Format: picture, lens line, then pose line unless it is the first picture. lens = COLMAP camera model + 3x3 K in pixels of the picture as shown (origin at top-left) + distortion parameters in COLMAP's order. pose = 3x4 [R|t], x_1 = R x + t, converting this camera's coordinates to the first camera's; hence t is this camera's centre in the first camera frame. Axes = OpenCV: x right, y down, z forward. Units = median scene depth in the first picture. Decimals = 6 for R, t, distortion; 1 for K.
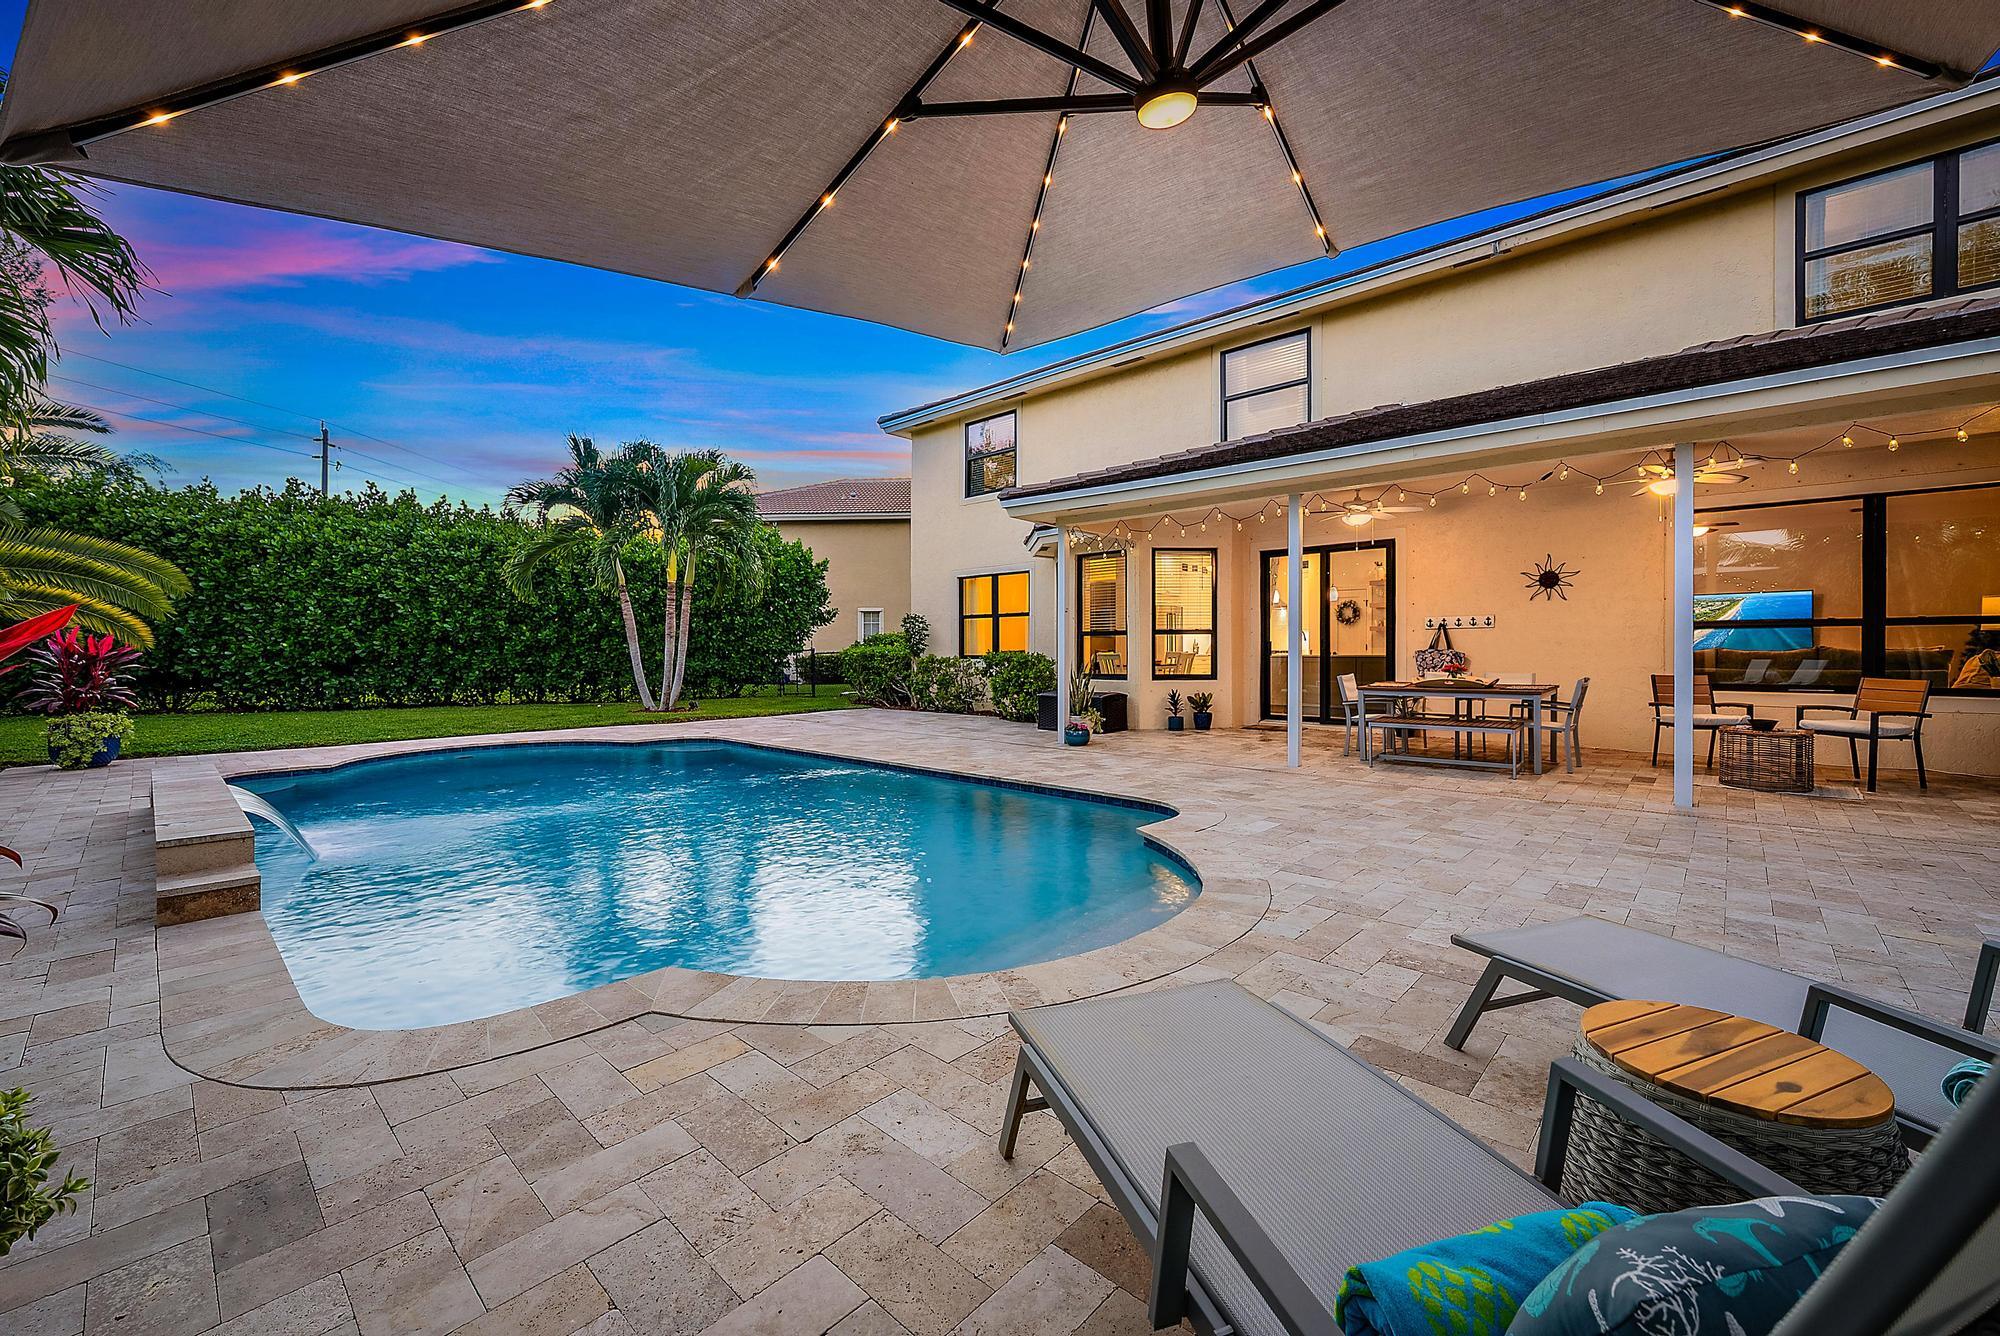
lens RADIAL K [[786.4, 0, 1009.3], [0, 786.4, 658.3], [0, 0, 1]] dist [0.000495, 0.000503]
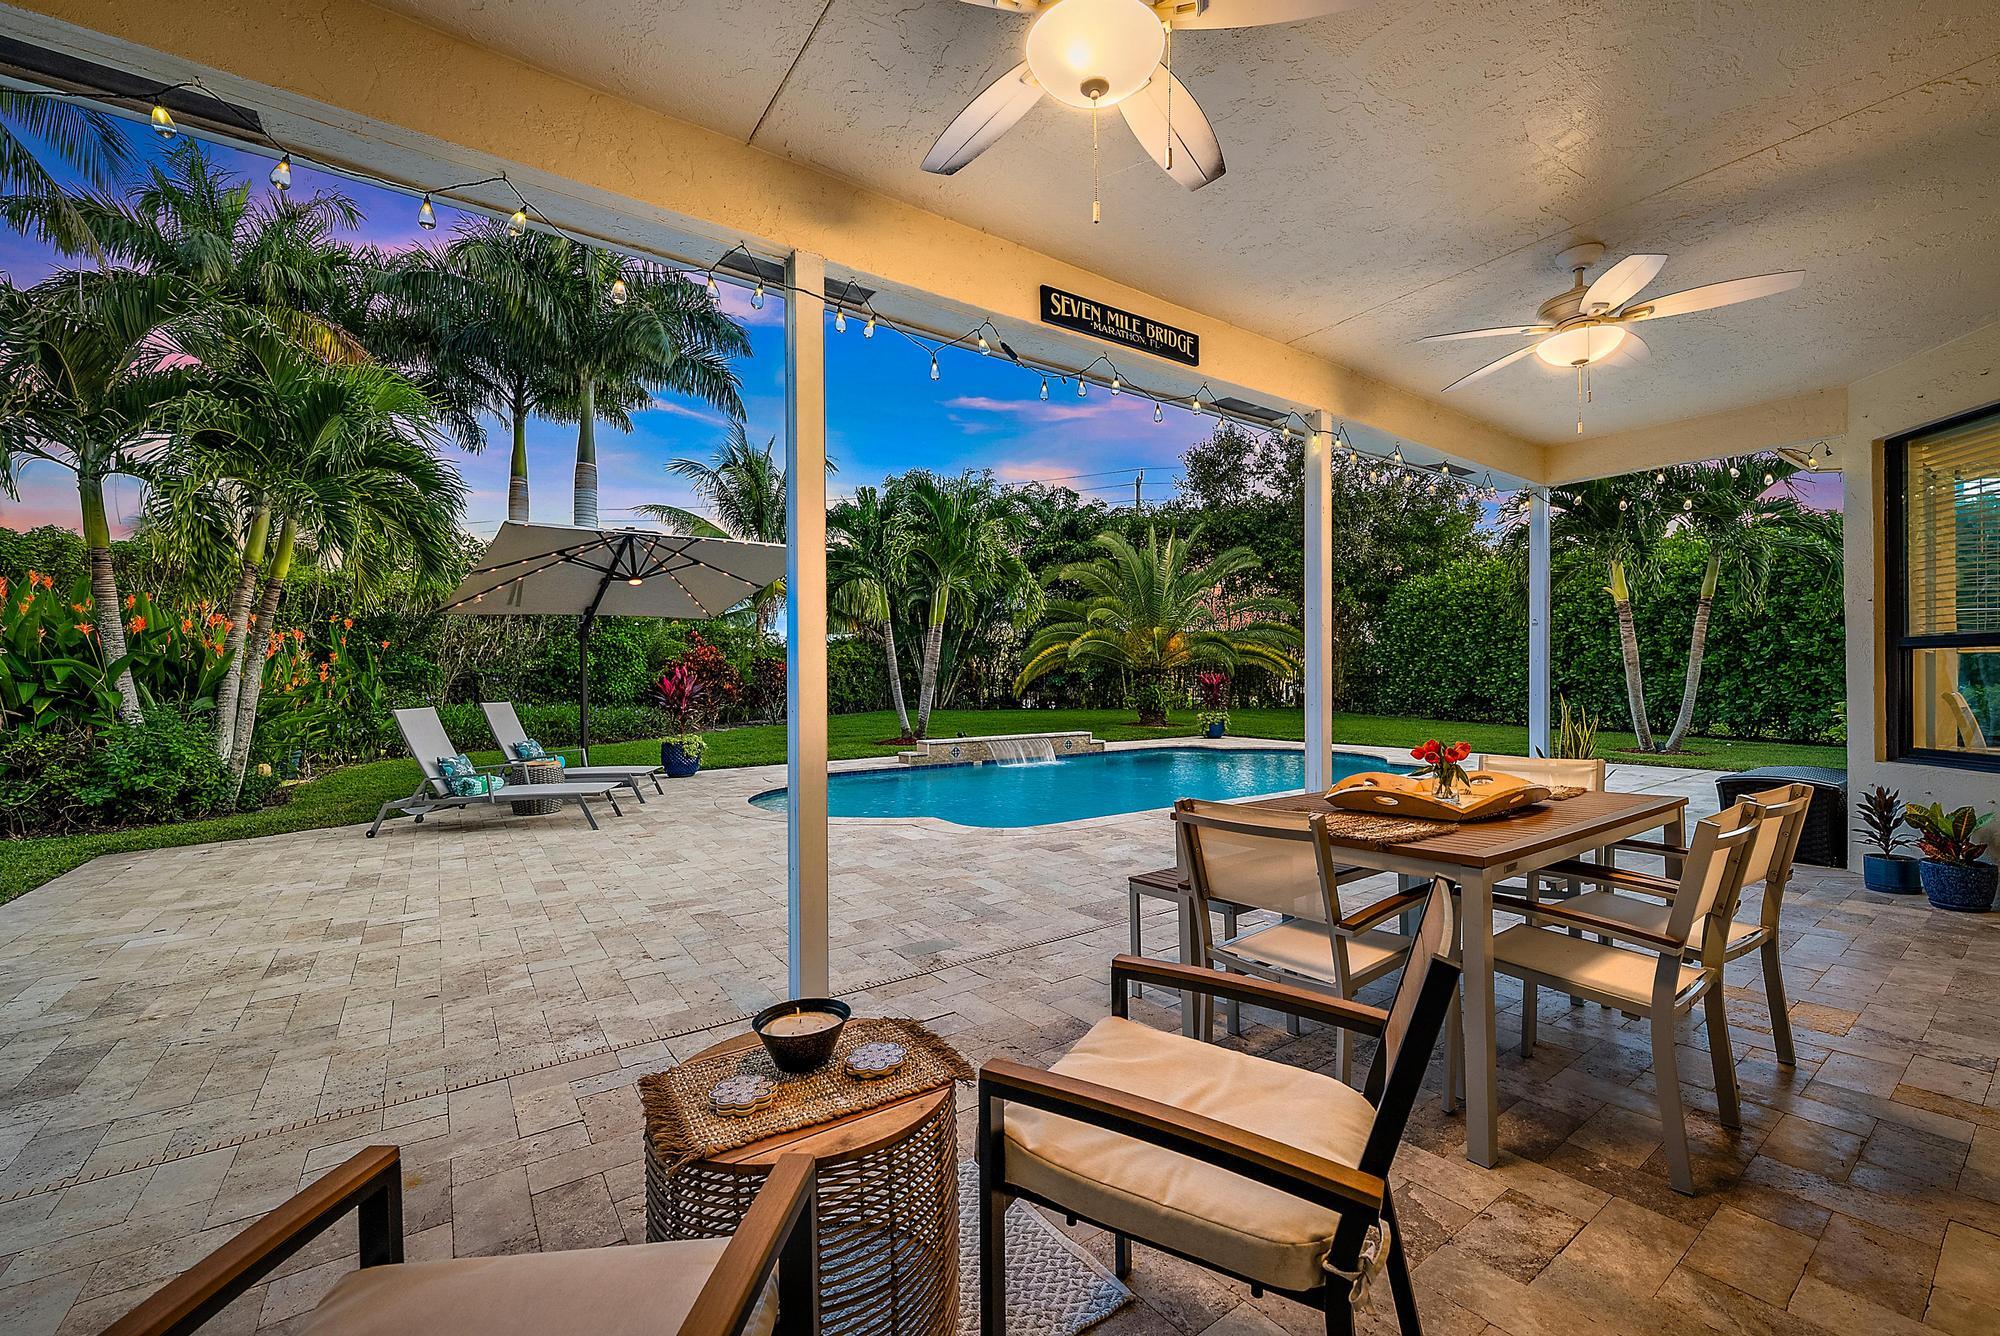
lens RADIAL K [[786.4, 0, 1003.0], [0, 786.4, 679.2], [0, 0, 1]] dist [0.000495, 0.000503]
pose [[-0.204735, 0.002985, -0.978813, 0.763919], [-0.004700, 0.999981, 0.004032, -0.015212], [0.978806, 0.005426, -0.204717, 0.724187]]
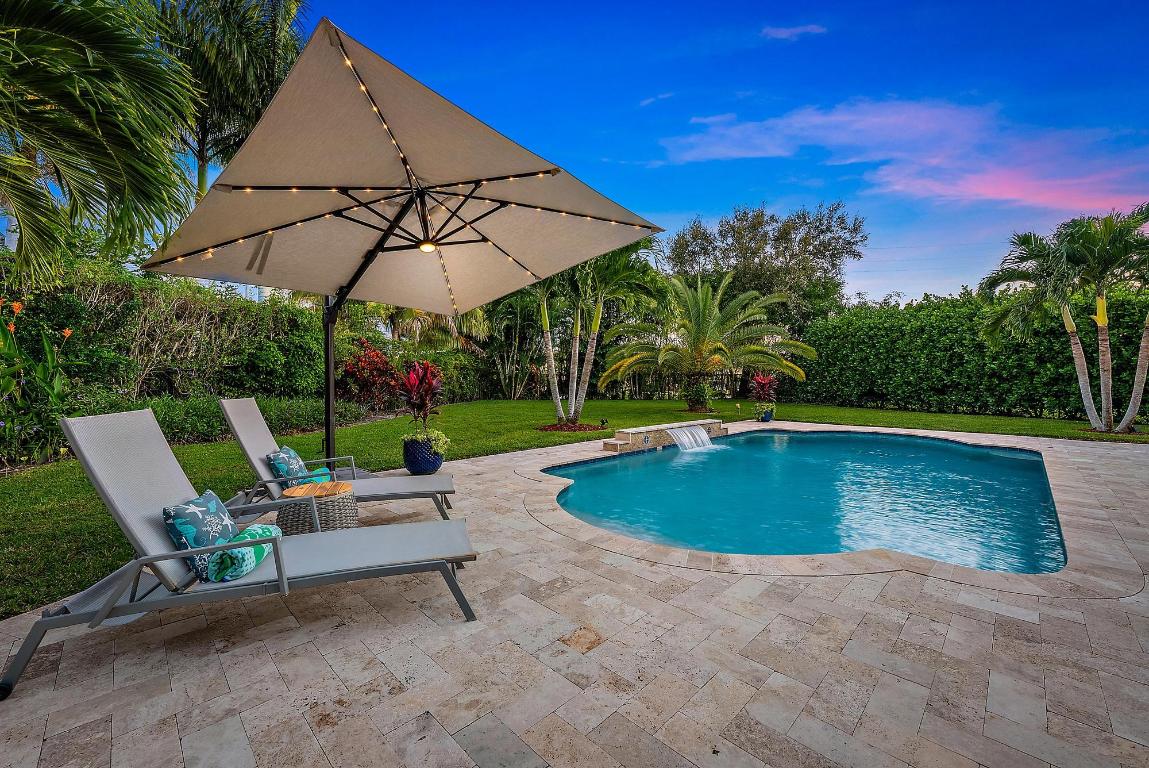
lens RADIAL K [[451.8, 0, 579.2], [0, 451.8, 381.1], [0, 0, 1]] dist [0.000495, 0.000503]
pose [[-0.034517, 0.002490, -0.999401, 0.407675], [-0.012998, 0.999911, 0.002940, -0.003228], [0.999320, 0.013091, -0.034482, 0.314176]]
